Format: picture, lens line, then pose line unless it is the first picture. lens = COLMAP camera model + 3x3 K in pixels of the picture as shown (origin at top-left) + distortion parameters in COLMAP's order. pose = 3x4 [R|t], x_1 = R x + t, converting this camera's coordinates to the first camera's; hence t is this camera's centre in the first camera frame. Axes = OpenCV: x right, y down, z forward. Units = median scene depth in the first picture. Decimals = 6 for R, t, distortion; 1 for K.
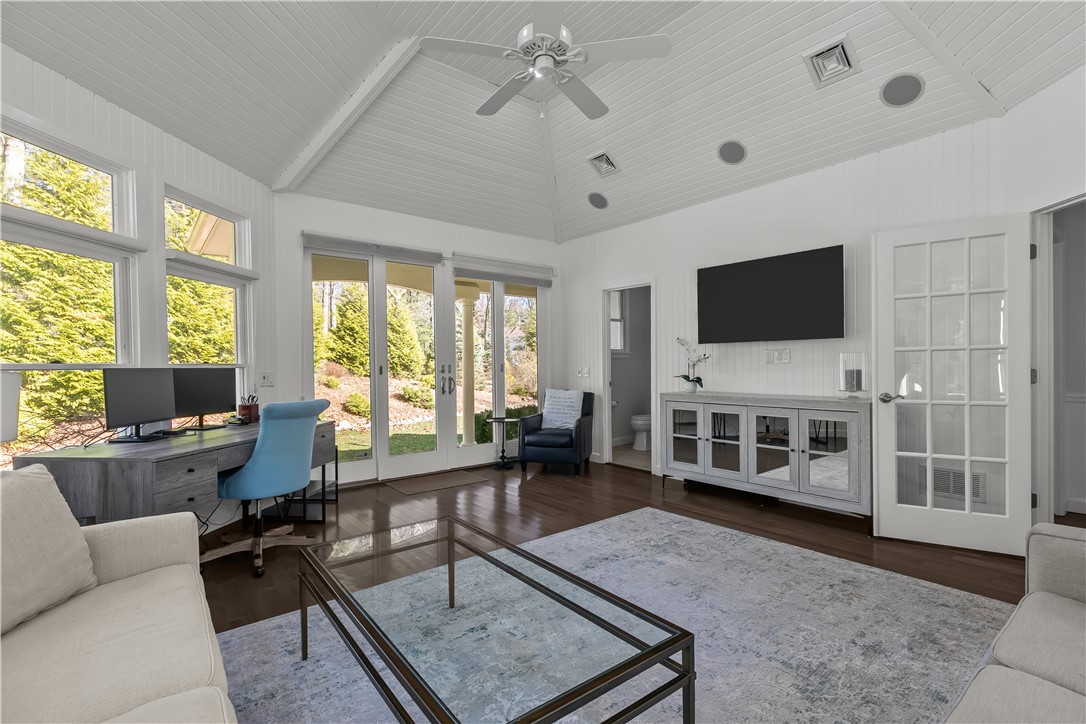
lens RADIAL K [[491.8, 0, 556.6], [0, 491.8, 357.9], [0, 0, 1]] dist [0.002502, -0.000502]
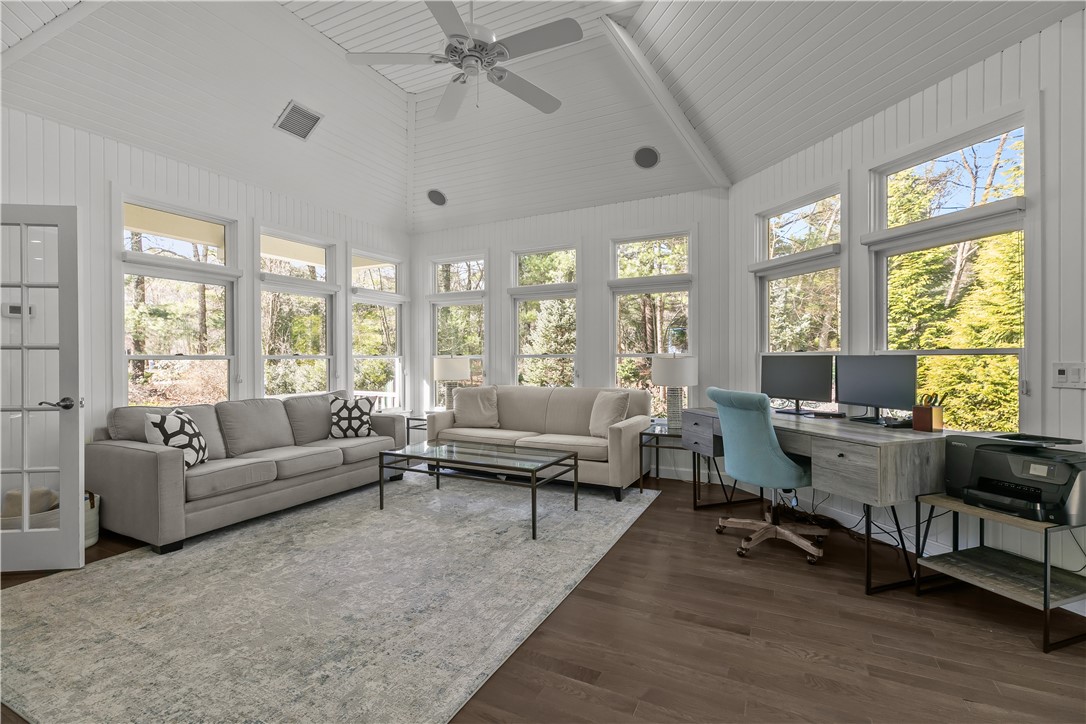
lens RADIAL K [[491.8, 0, 556.6], [0, 491.8, 357.9], [0, 0, 1]] dist [0.002502, -0.000502]
pose [[-0.914518, 0.012387, -0.404355, 0.173200], [0.018807, 0.999752, -0.011908, 0.020419], [0.404107, -0.018495, -0.914525, 1.449343]]
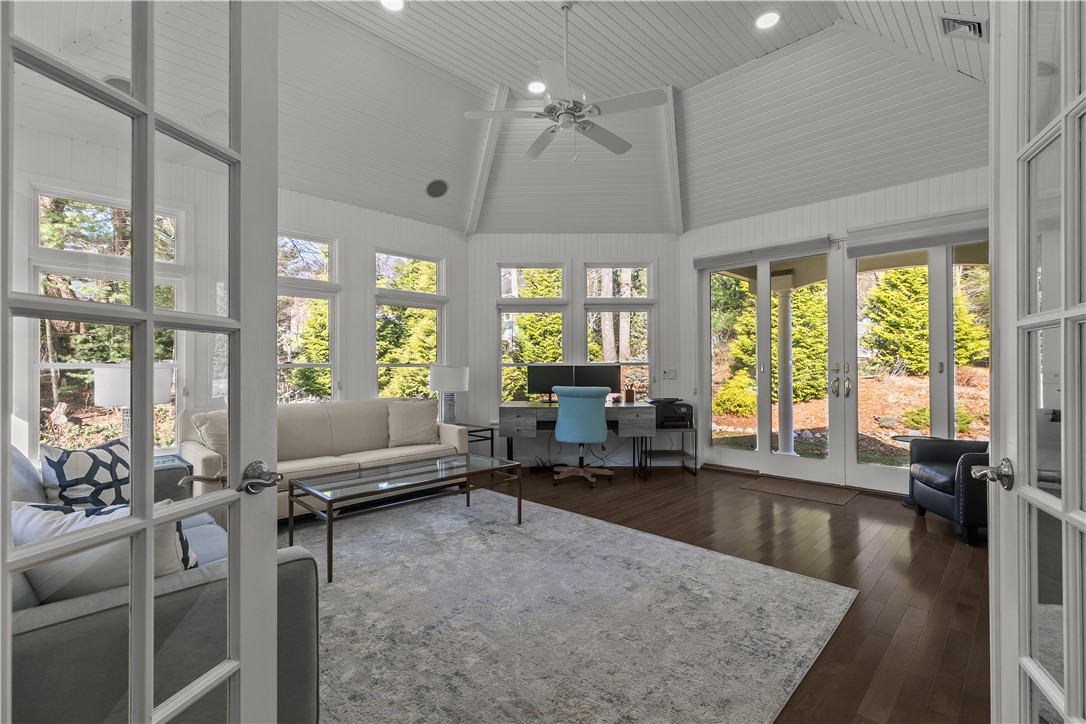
lens RADIAL K [[491.8, 0, 556.6], [0, 491.8, 357.9], [0, 0, 1]] dist [0.002502, -0.000502]
pose [[0.120401, -0.009906, -0.992676, 0.855861], [0.020579, 0.999760, -0.007480, 0.001644], [0.992512, -0.019528, 0.120576, 0.604036]]
